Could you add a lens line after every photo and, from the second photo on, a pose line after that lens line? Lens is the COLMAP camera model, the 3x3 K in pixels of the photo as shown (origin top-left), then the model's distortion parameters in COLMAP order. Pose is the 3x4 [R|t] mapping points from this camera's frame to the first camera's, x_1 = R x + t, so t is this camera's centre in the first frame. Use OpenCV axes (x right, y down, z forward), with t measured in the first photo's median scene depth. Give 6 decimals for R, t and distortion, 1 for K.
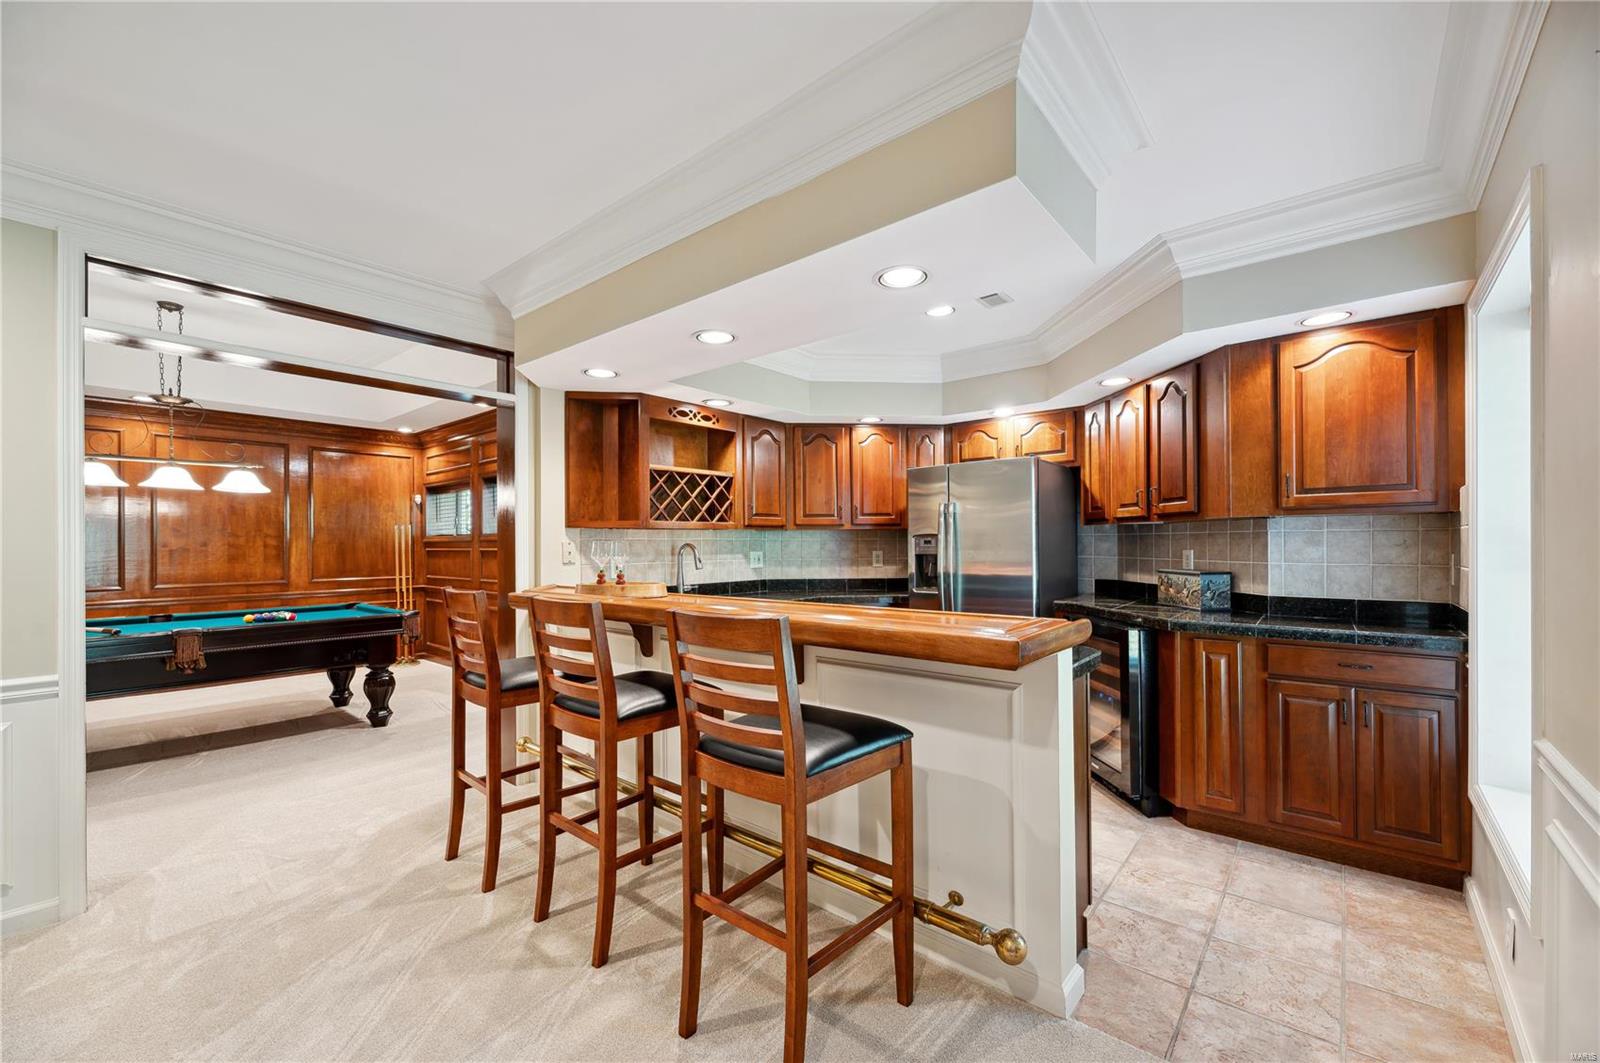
lens RADIAL K [[649.2, 0, 777.7], [0, 649.2, 543.6], [0, 0, 1]] dist [0.000580, 0.000071]
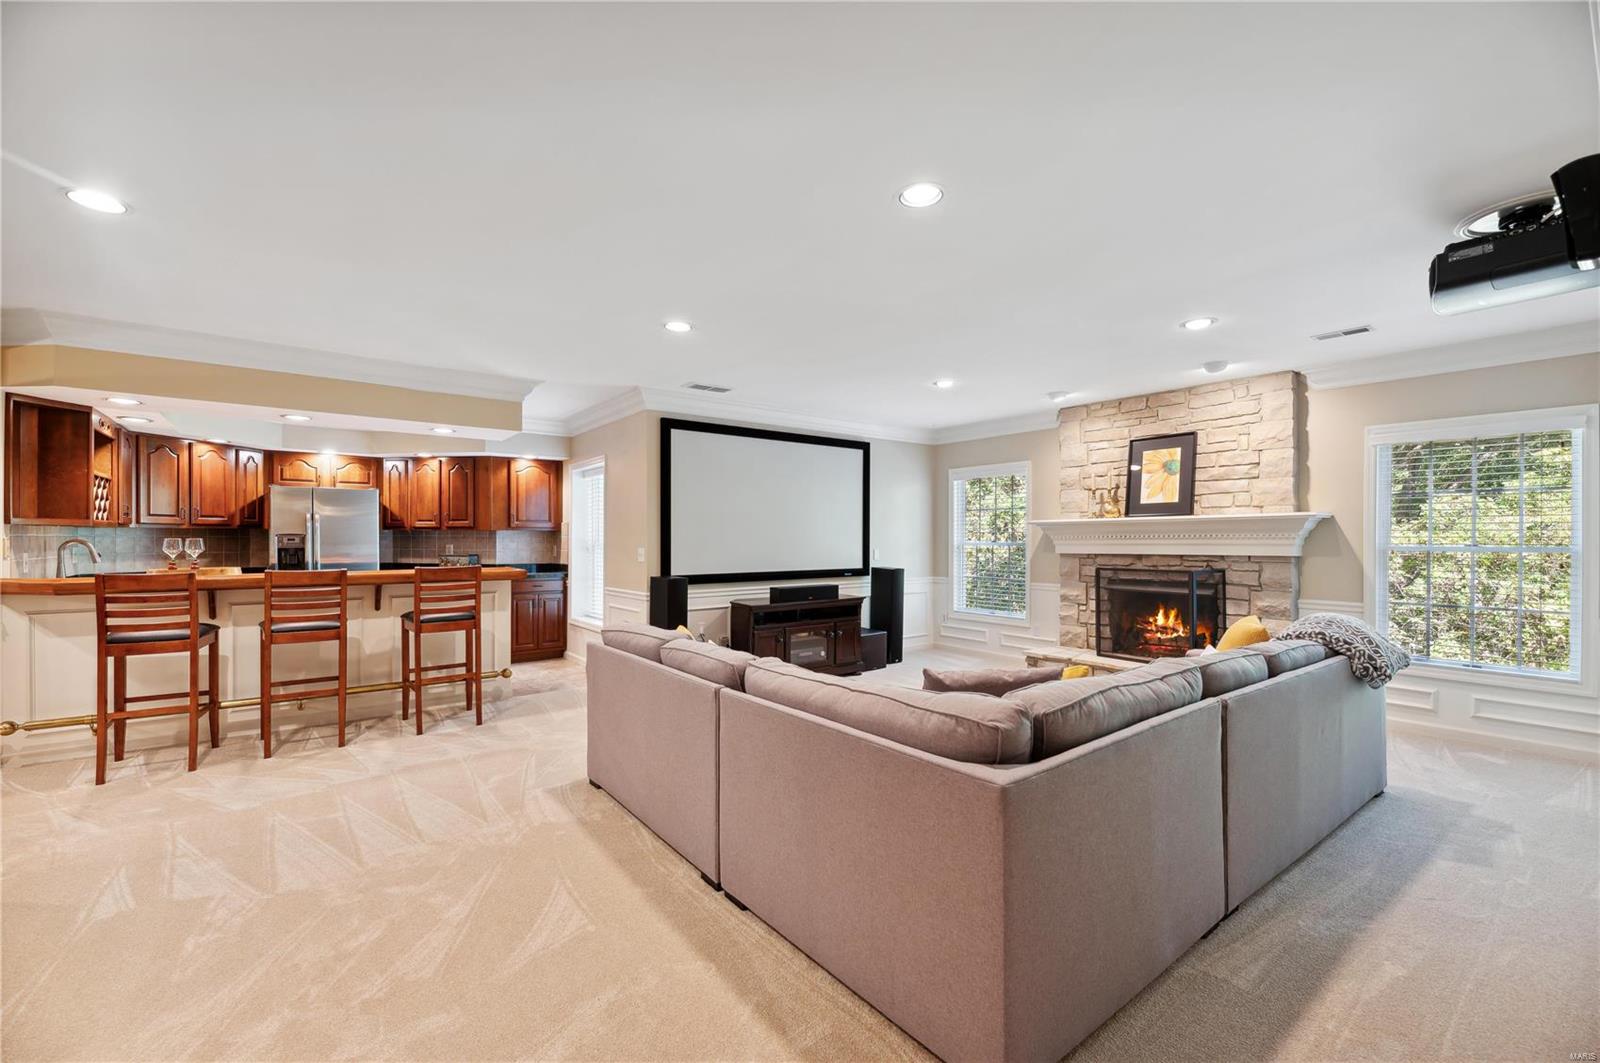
lens RADIAL K [[649.2, 0, 777.7], [0, 649.2, 543.6], [0, 0, 1]] dist [0.000580, 0.000071]
pose [[0.235482, 0.003711, 0.971872, -1.367242], [-0.000858, 0.999993, -0.003610, 0.016413], [-0.971878, 0.000016, 0.235484, -0.563873]]
